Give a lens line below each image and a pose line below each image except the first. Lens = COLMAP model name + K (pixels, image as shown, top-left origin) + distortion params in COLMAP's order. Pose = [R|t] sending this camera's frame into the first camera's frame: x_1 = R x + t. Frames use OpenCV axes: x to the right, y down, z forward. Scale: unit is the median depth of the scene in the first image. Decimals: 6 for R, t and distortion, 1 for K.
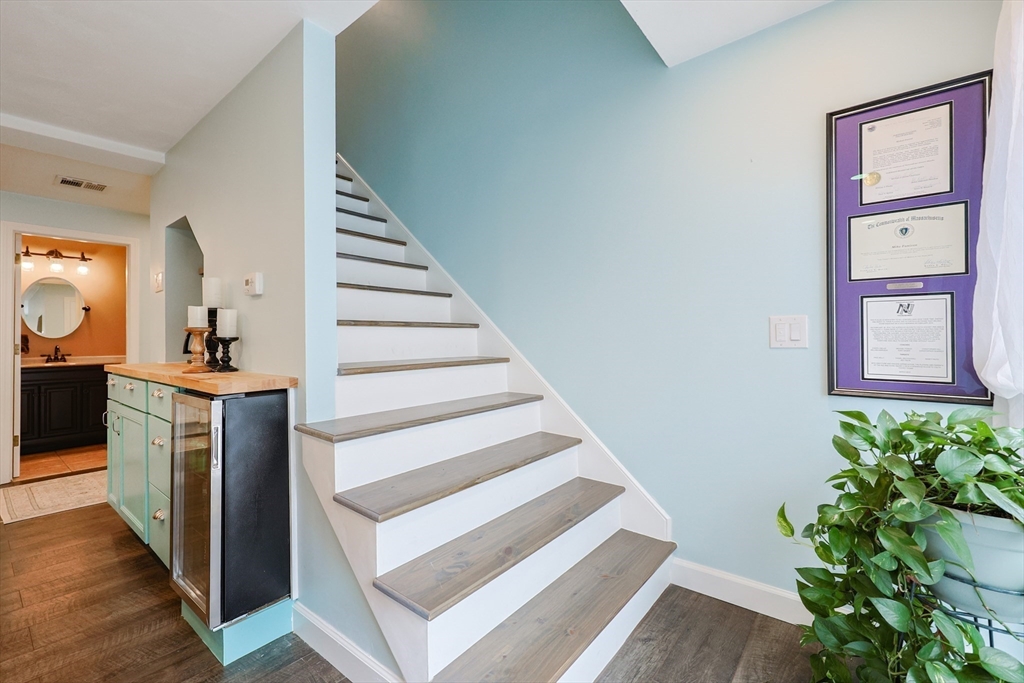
lens RADIAL K [[440.4, 0, 512.0], [0, 440.4, 330.9], [0, 0, 1]] dist [0.002191, 0.000366]
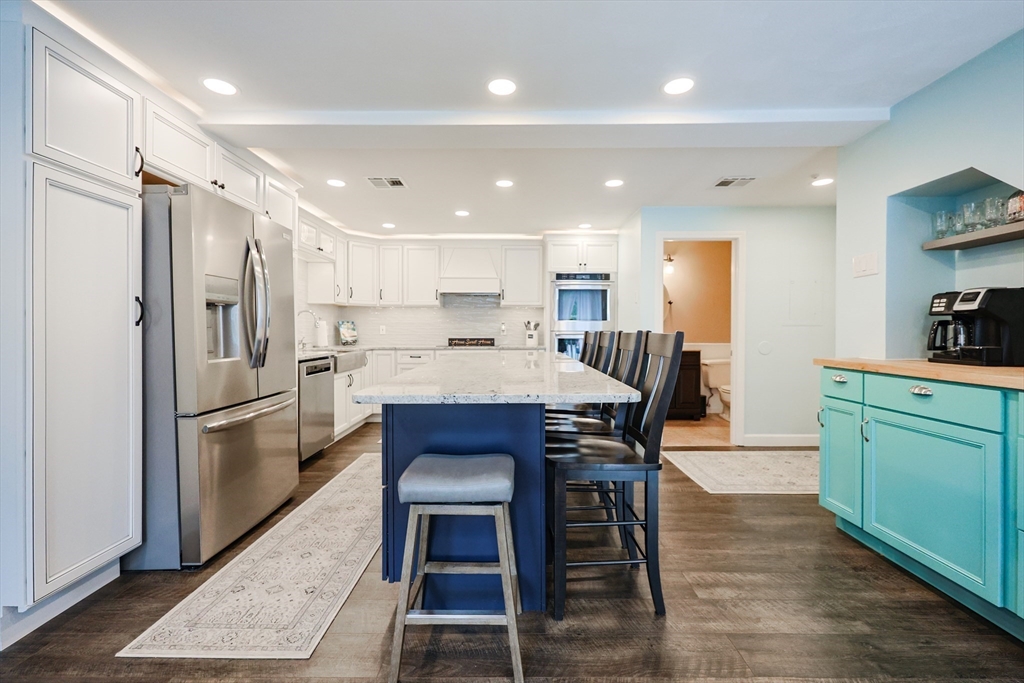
lens RADIAL K [[427.4, 0, 512.9], [0, 427.4, 334.9], [0, 0, 1]] dist [-0.005598, -0.000106]
pose [[0.623874, 0.020657, -0.781252, -1.070530], [0.005260, 0.999517, 0.030628, -0.004389], [0.781507, -0.023218, 0.623464, -0.107407]]
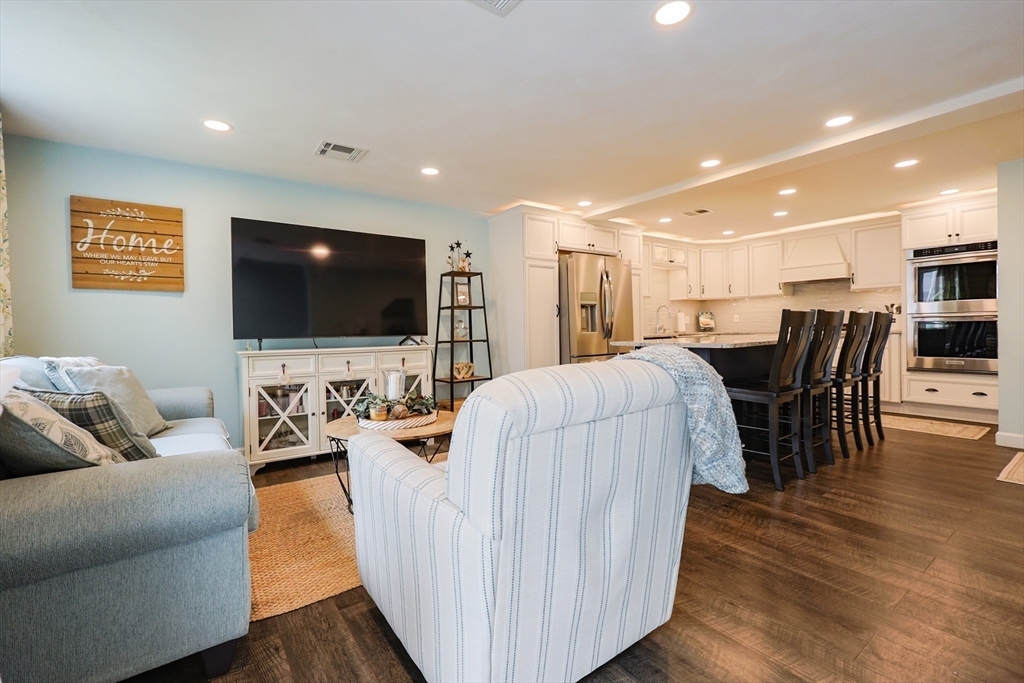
lens RADIAL K [[449.8, 0, 508.6], [0, 449.8, 328.5], [0, 0, 1]] dist [-0.001883, -0.000408]
pose [[-0.266773, 0.016478, -0.963618, 0.305909], [0.036061, 0.999324, 0.007105, 0.045453], [0.963084, -0.032854, -0.267187, 0.300610]]
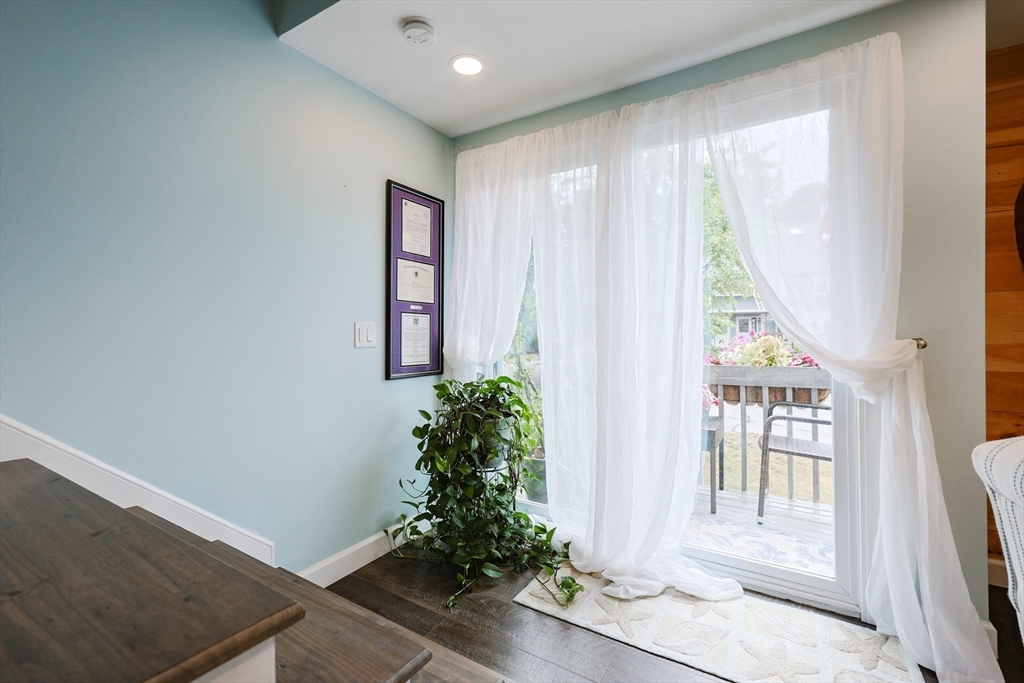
lens RADIAL K [[440.4, 0, 512.0], [0, 440.4, 330.9], [0, 0, 1]] dist [0.002191, 0.000366]
pose [[-0.123793, 0.016989, 0.992163, -0.734851], [-0.008872, 0.999795, -0.018226, 0.011129], [-0.992268, -0.011058, -0.123617, 0.799657]]
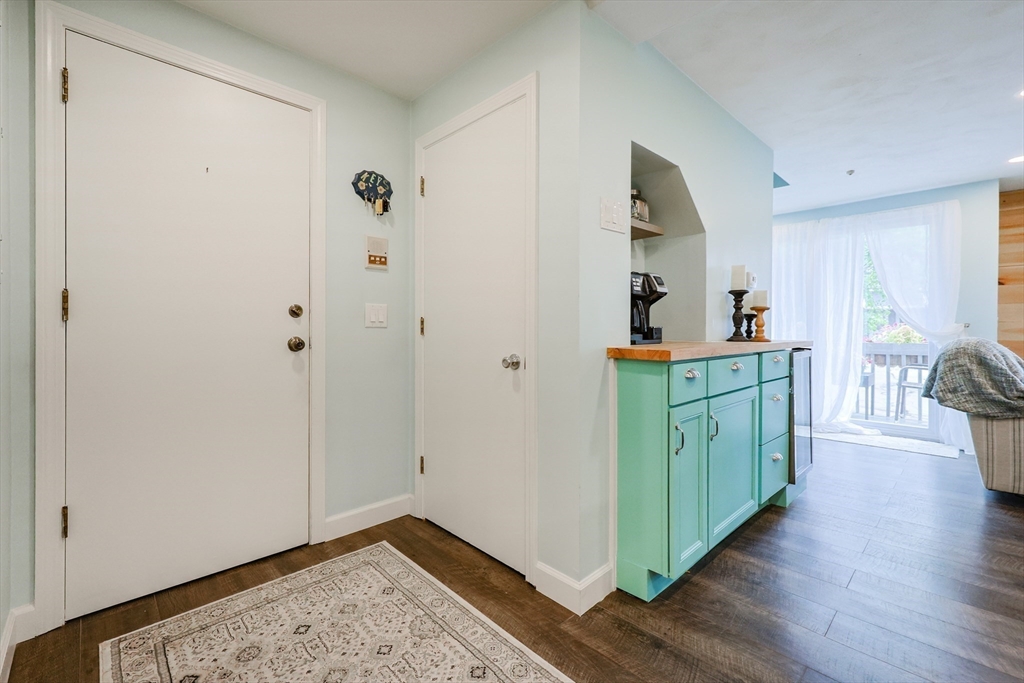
lens RADIAL K [[440.4, 0, 512.0], [0, 440.4, 330.9], [0, 0, 1]] dist [0.002191, 0.000366]
pose [[0.127662, 0.006495, 0.991796, -2.626472], [-0.019526, 0.999801, -0.004034, 0.102620], [-0.991626, -0.018851, 0.127763, 1.957748]]
